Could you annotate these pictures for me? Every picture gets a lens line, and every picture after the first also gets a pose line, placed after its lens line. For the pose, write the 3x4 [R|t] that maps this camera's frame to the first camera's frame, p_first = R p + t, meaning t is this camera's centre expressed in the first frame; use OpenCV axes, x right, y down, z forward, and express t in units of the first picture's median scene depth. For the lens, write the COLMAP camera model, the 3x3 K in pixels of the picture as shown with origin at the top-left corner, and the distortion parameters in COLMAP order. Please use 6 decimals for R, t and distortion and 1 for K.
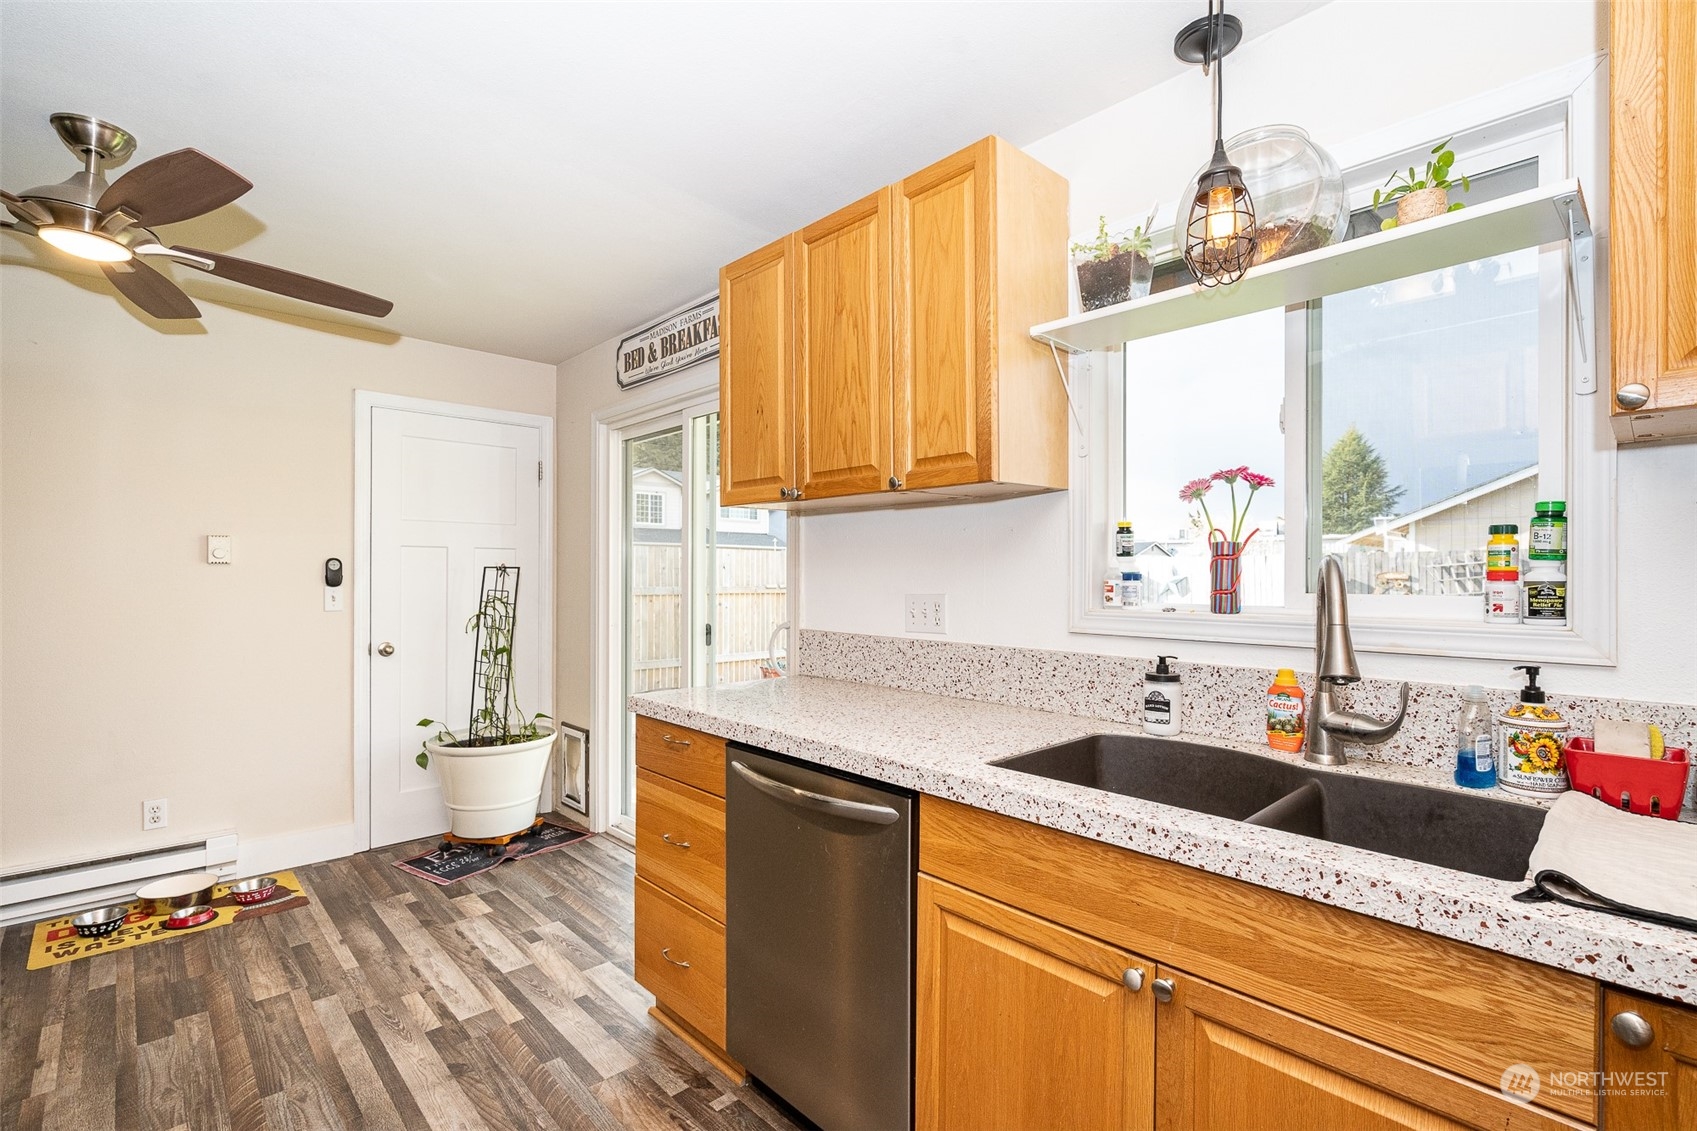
lens RADIAL K [[808.5, 0, 848.5], [0, 808.5, 565.5], [0, 0, 1]] dist [-0.001959, -0.000417]
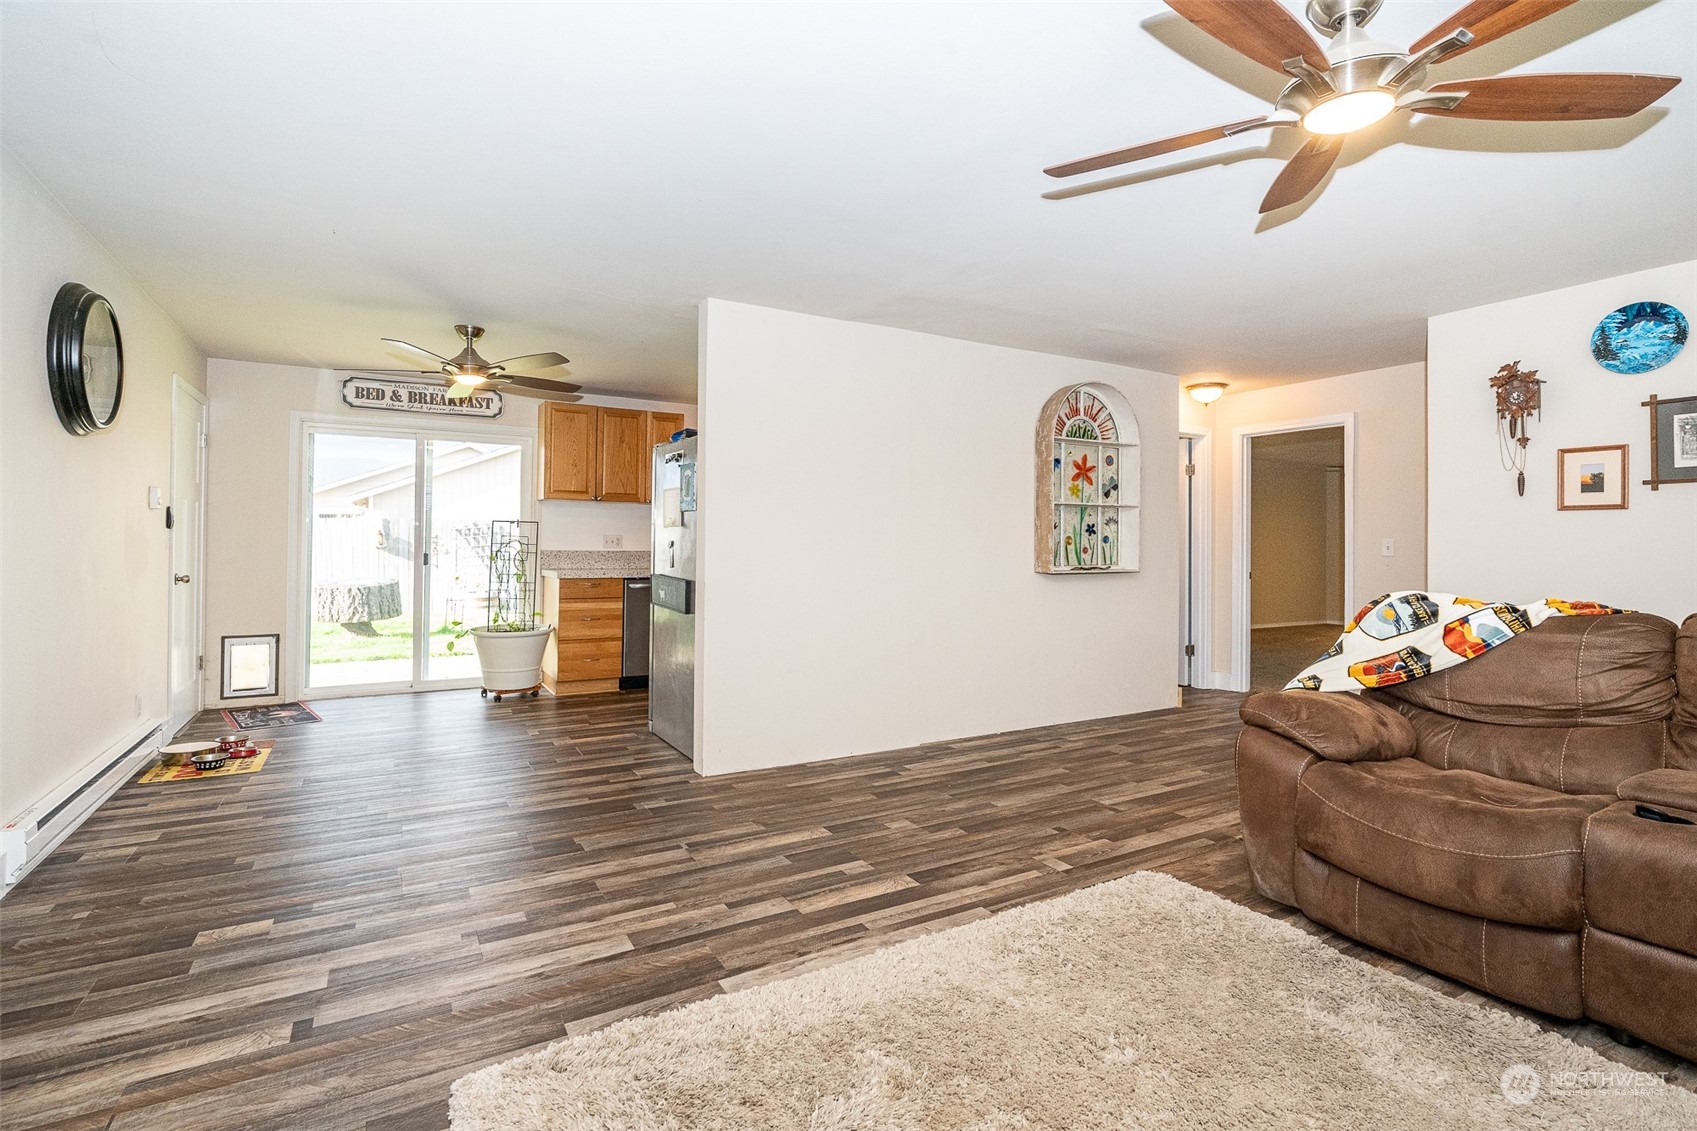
lens RADIAL K [[820.7, 0, 846.4], [0, 820.7, 515.2], [0, 0, 1]] dist [0.000665, 0.000275]
pose [[0.255535, 0.035361, 0.966153, -1.815421], [-0.018245, 0.999329, -0.031750, 0.030343], [-0.966628, -0.009514, 0.256009, -0.405843]]
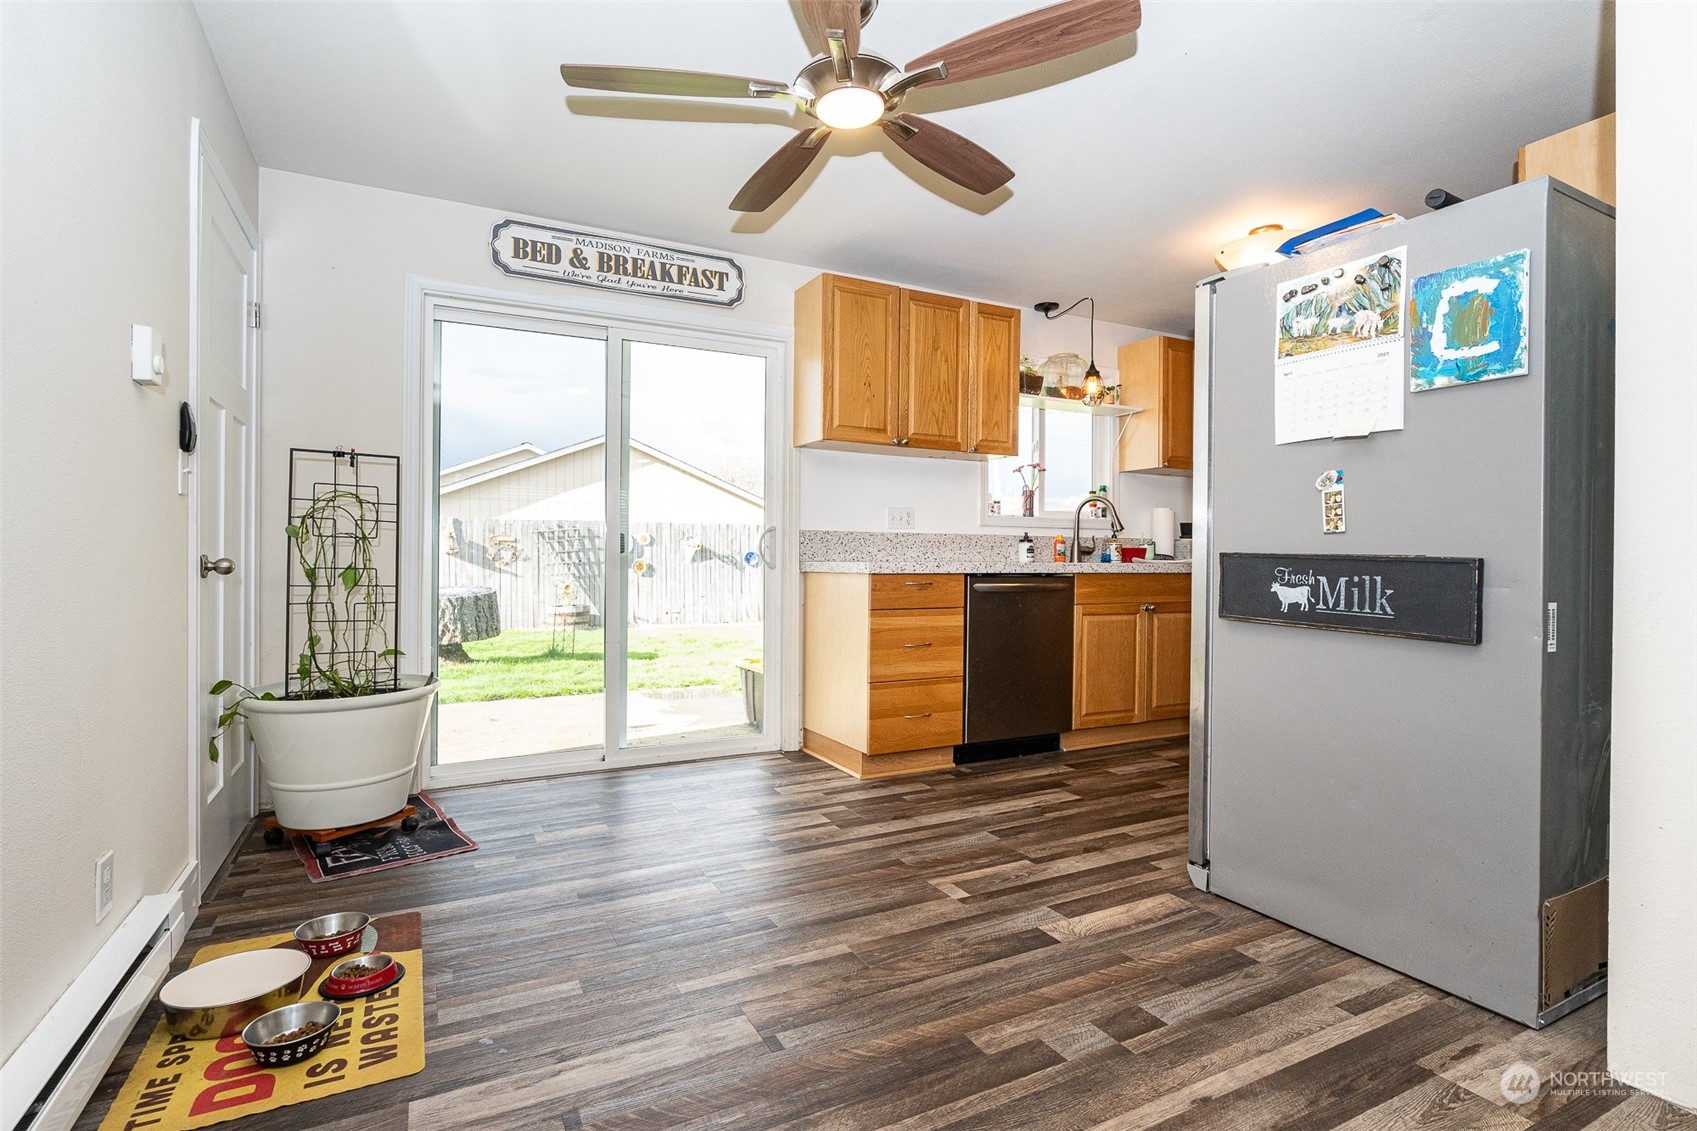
lens RADIAL K [[810.9, 0, 847.4], [0, 810.9, 539.6], [0, 0, 1]] dist [0.000043, 0.000372]
pose [[0.276659, 0.025213, 0.960637, -1.189668], [-0.014803, 0.999649, -0.021974, 0.106143], [-0.960854, -0.008141, 0.276935, 0.439804]]
